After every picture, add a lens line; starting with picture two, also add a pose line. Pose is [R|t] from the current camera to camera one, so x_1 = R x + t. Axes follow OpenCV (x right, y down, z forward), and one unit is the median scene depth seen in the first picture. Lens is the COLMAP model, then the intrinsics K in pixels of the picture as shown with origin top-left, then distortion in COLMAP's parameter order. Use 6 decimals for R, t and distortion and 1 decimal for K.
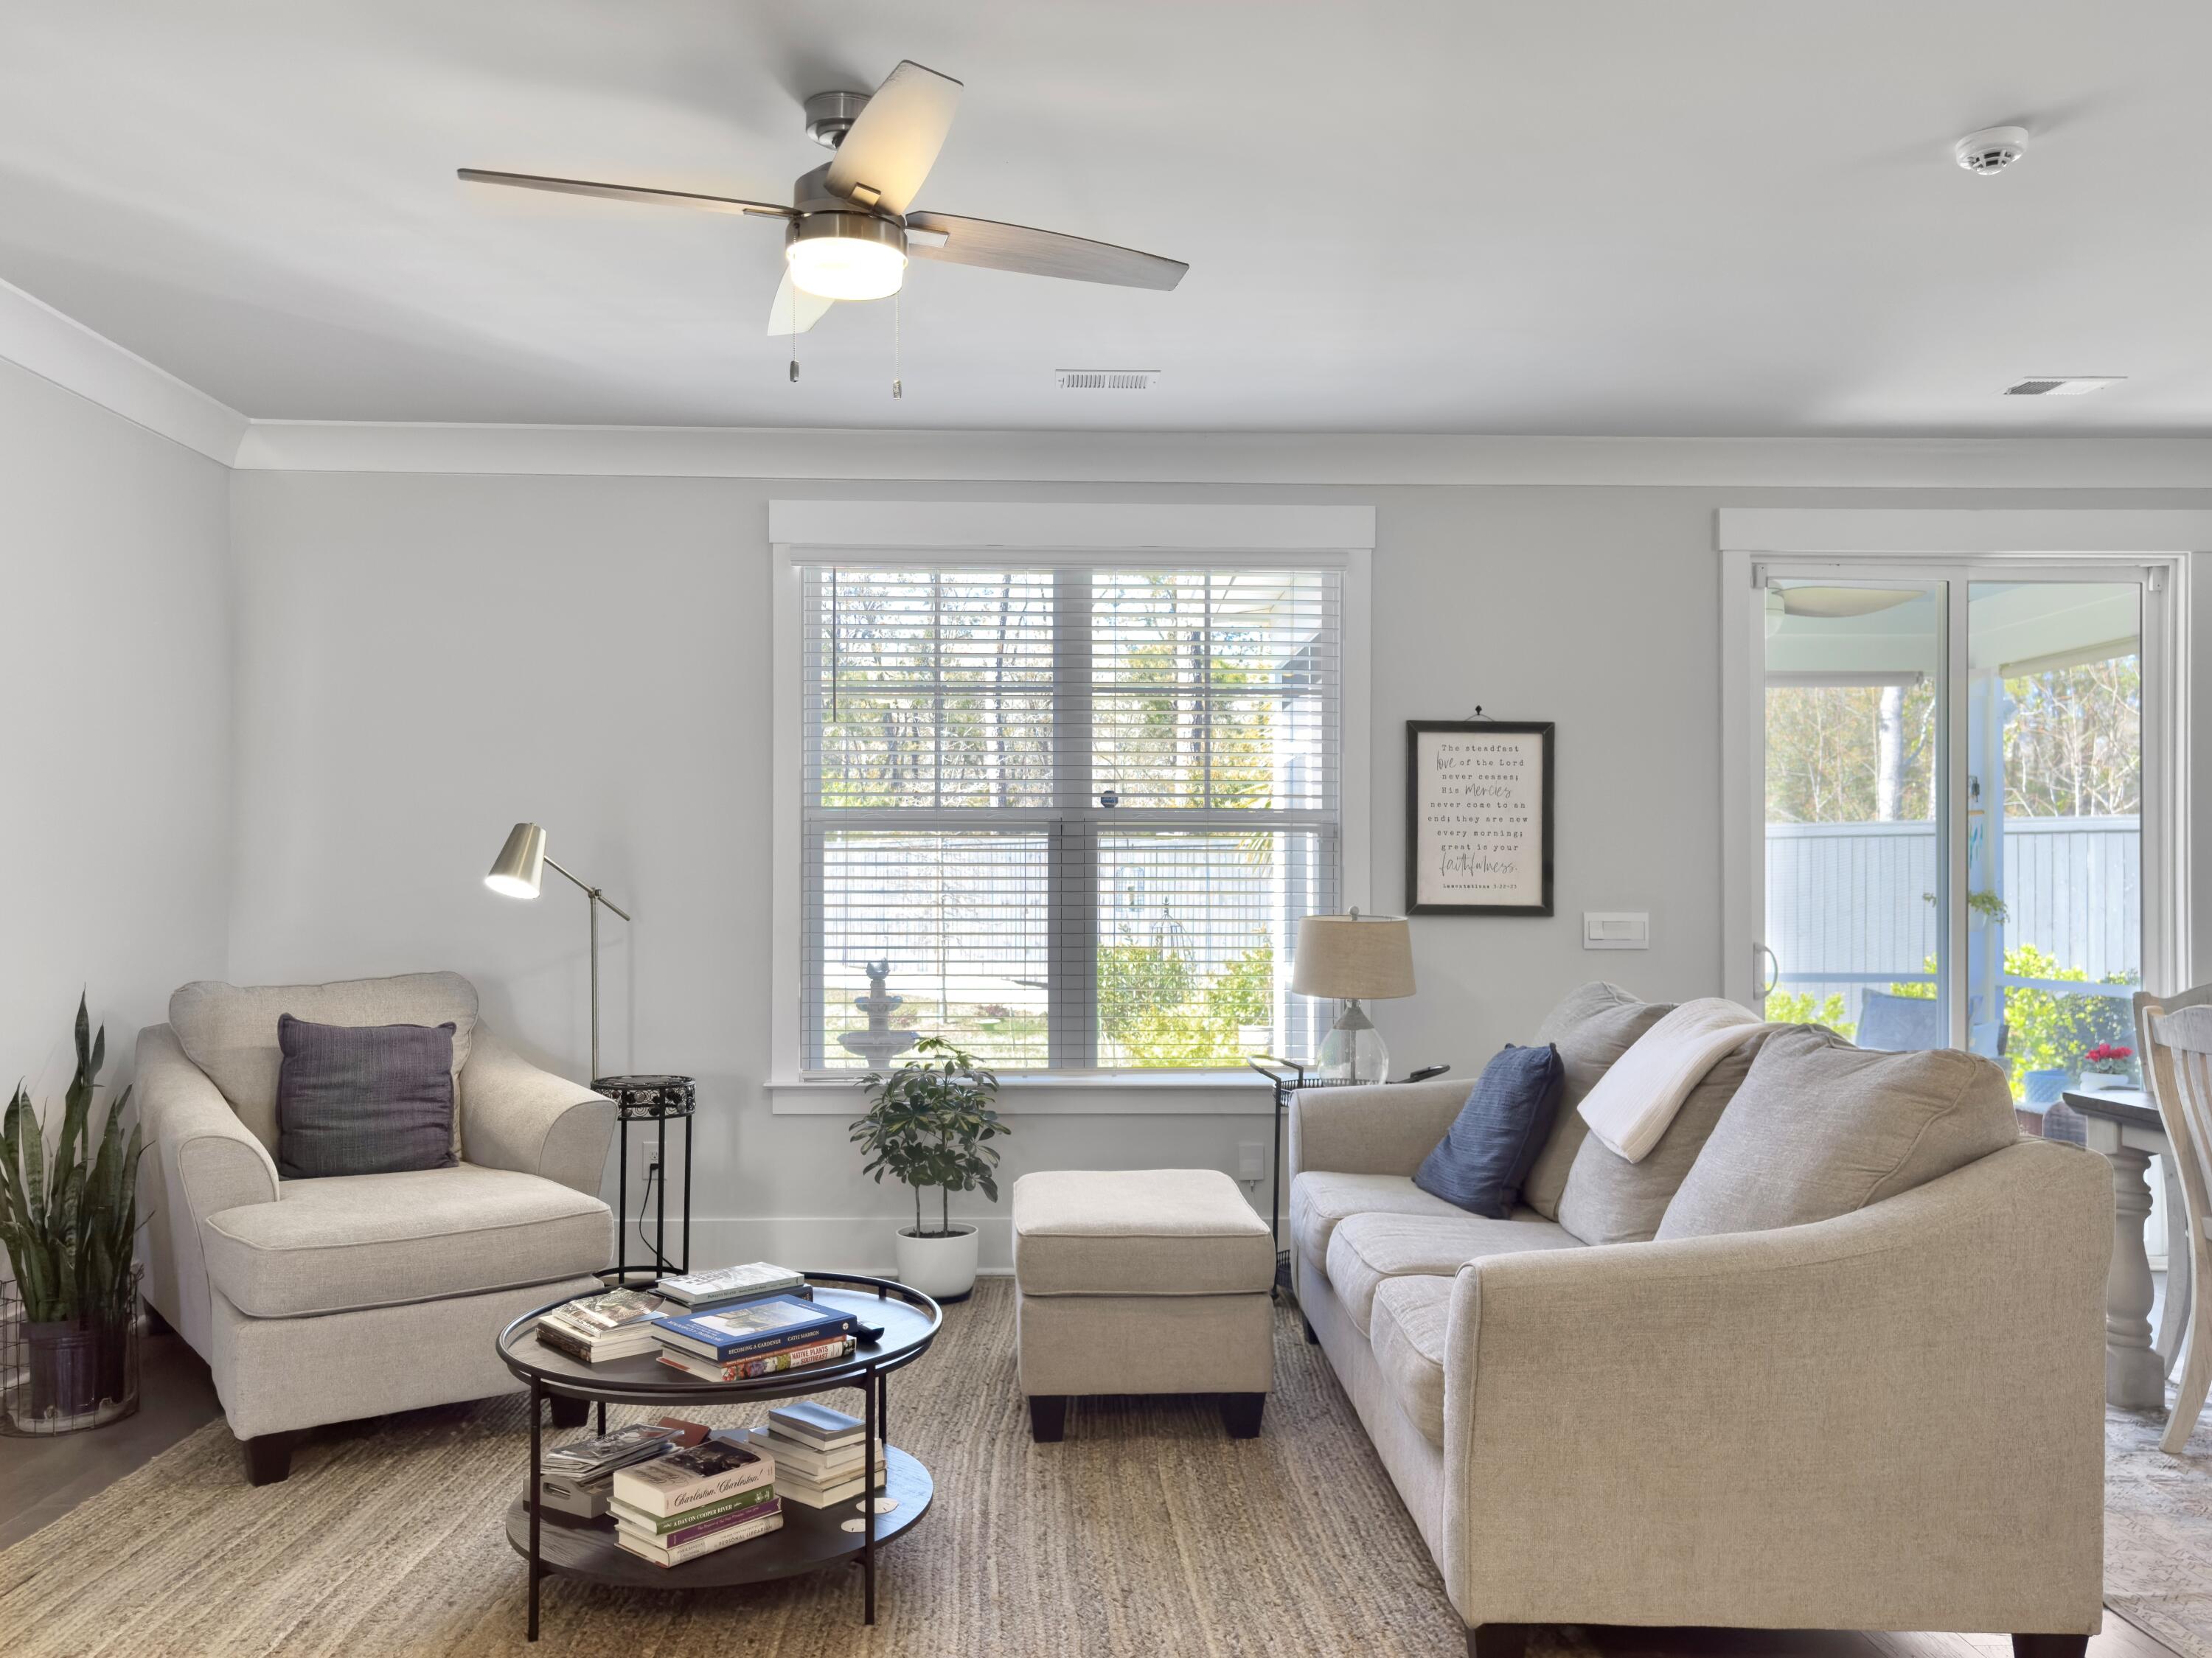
lens RADIAL K [[1684.6, 0, 1108.1], [0, 1684.6, 881.1], [0, 0, 1]] dist [0.029426, -0.002535]
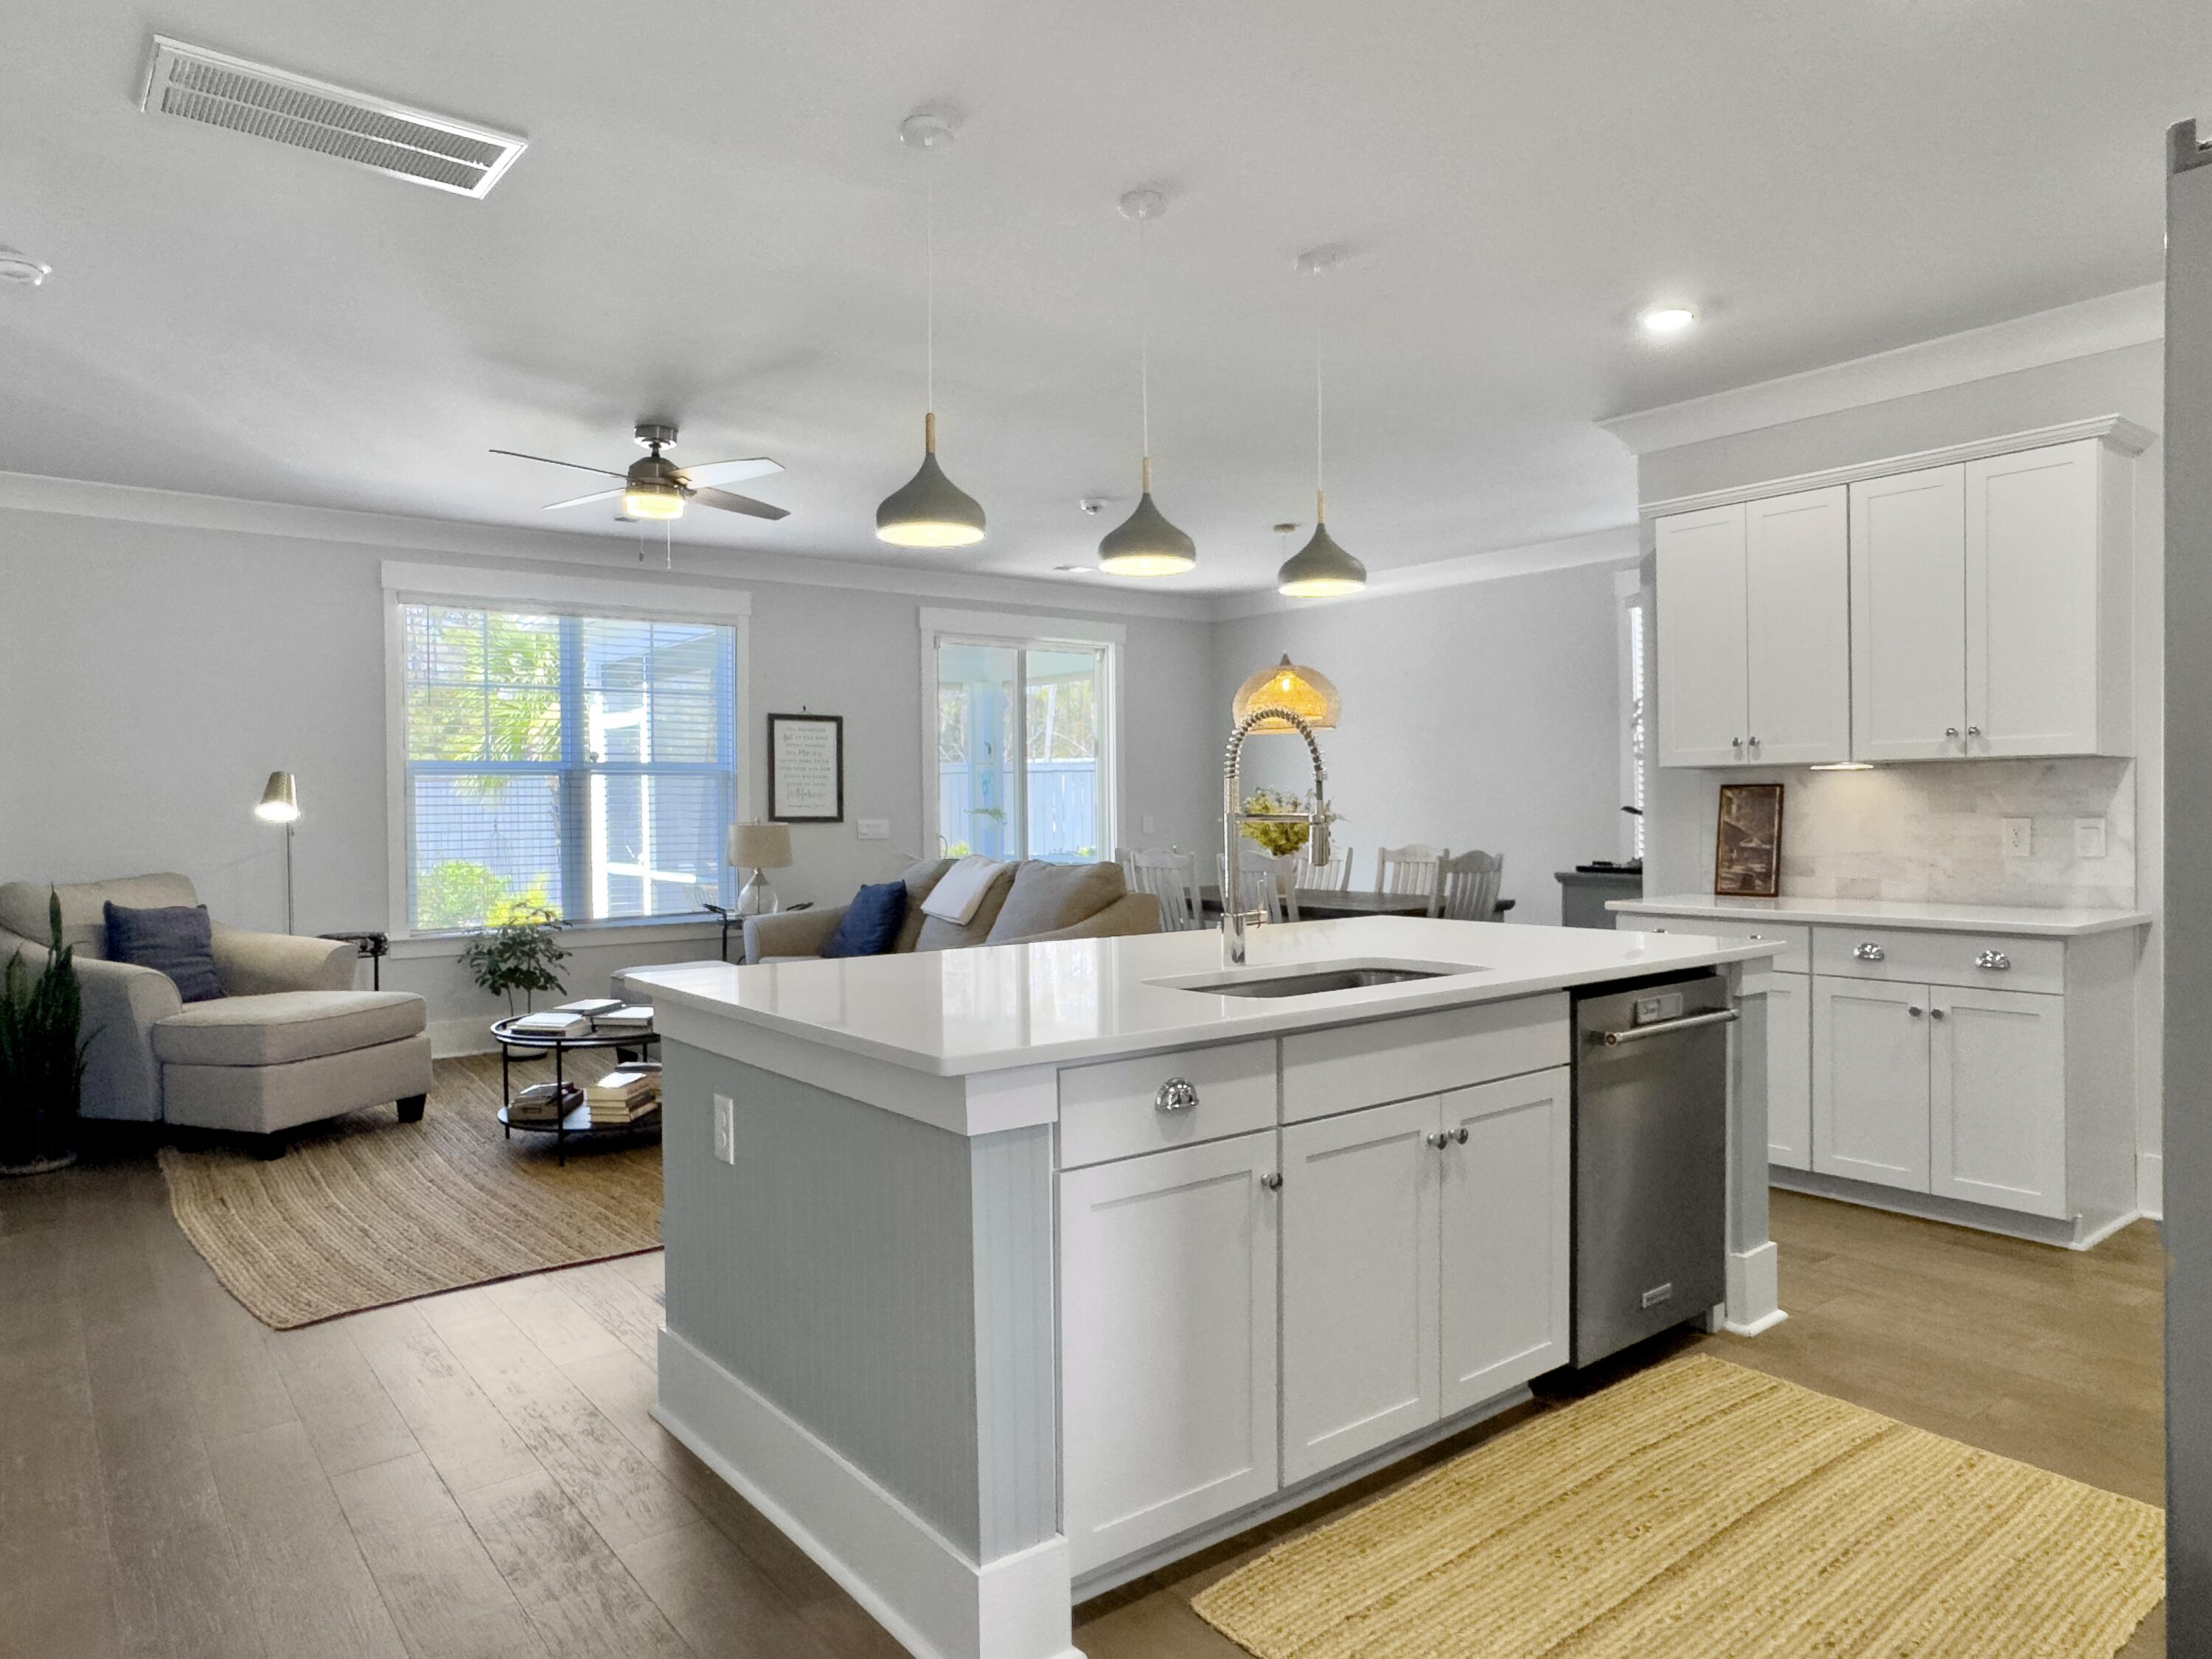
lens RADIAL K [[1380.5, 0, 1101.9], [0, 1380.5, 825.5], [0, 0, 1]] dist [-0.096078, 0.093654]
pose [[0.806237, -0.020080, 0.591252, -0.427942], [0.013245, 0.999786, 0.015893, 0.005145], [-0.591445, -0.004982, 0.806330, -0.403400]]
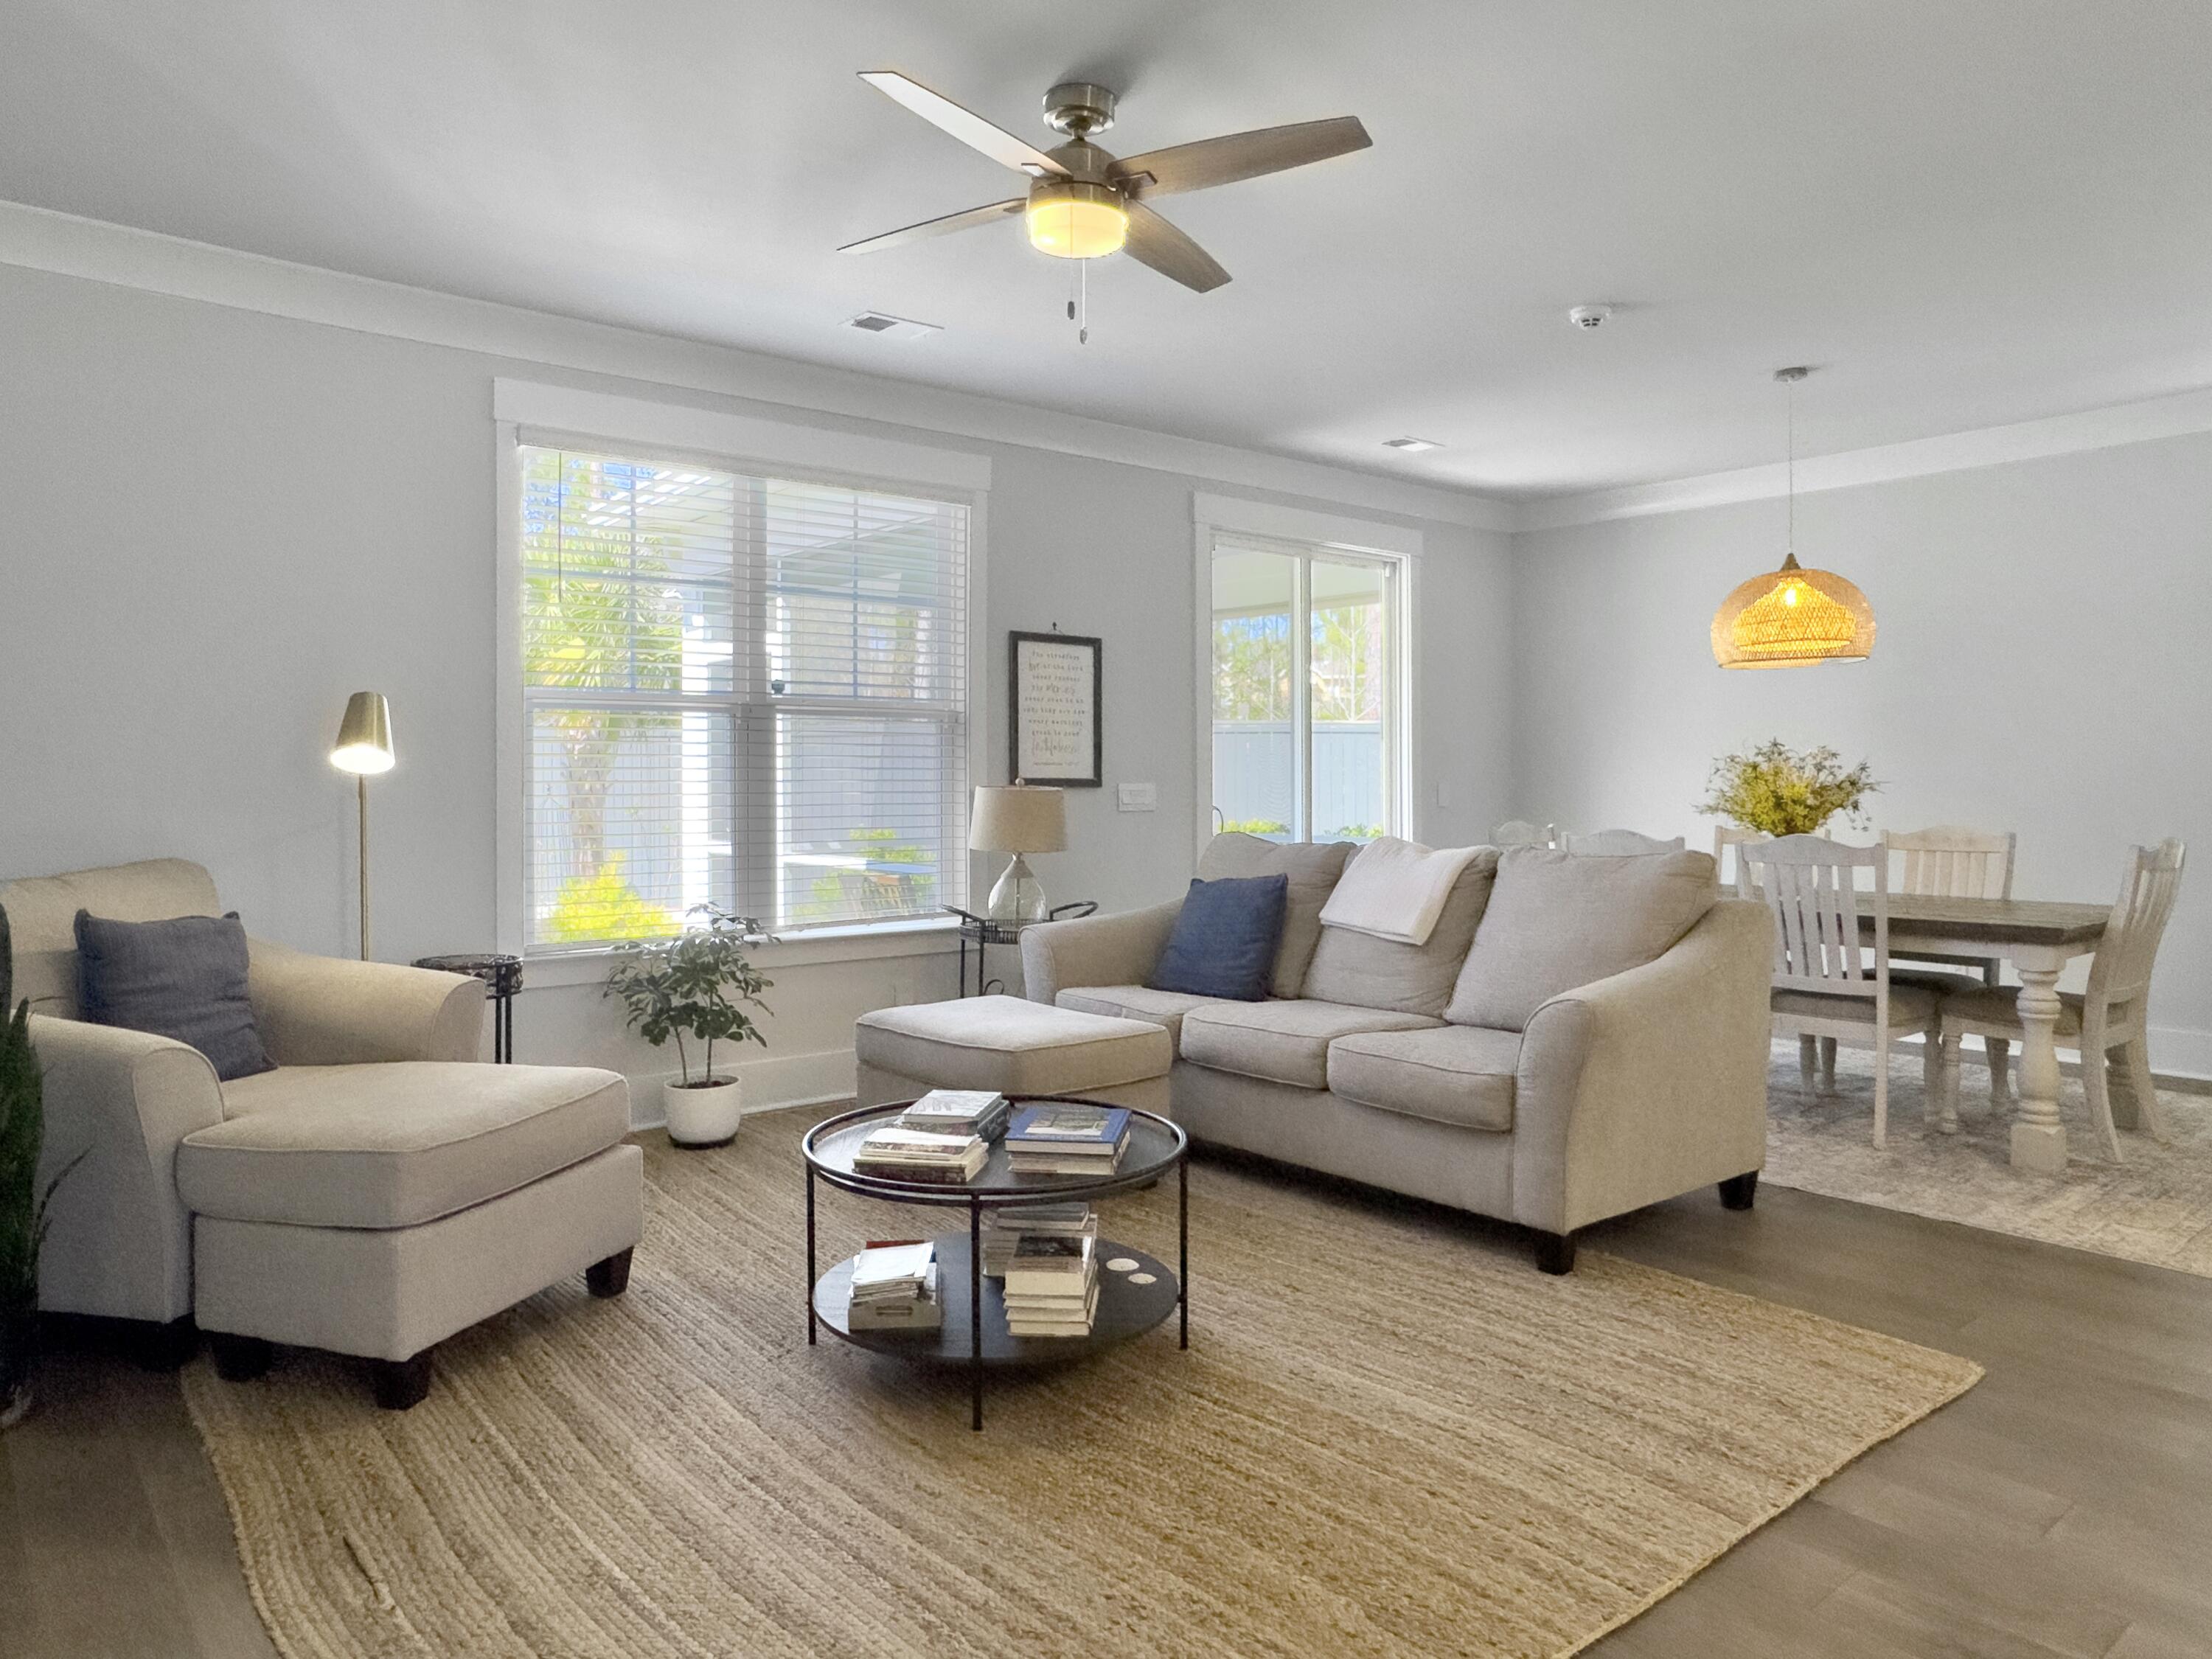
lens RADIAL K [[1452.7, 0, 1102.4], [0, 1452.7, 787.1], [0, 0, 1]] dist [-0.103761, 0.108684]
pose [[0.791130, -0.008630, 0.611587, -0.459353], [0.003365, 0.999947, 0.009757, 0.010871], [-0.611638, -0.005661, 0.791117, 0.119214]]
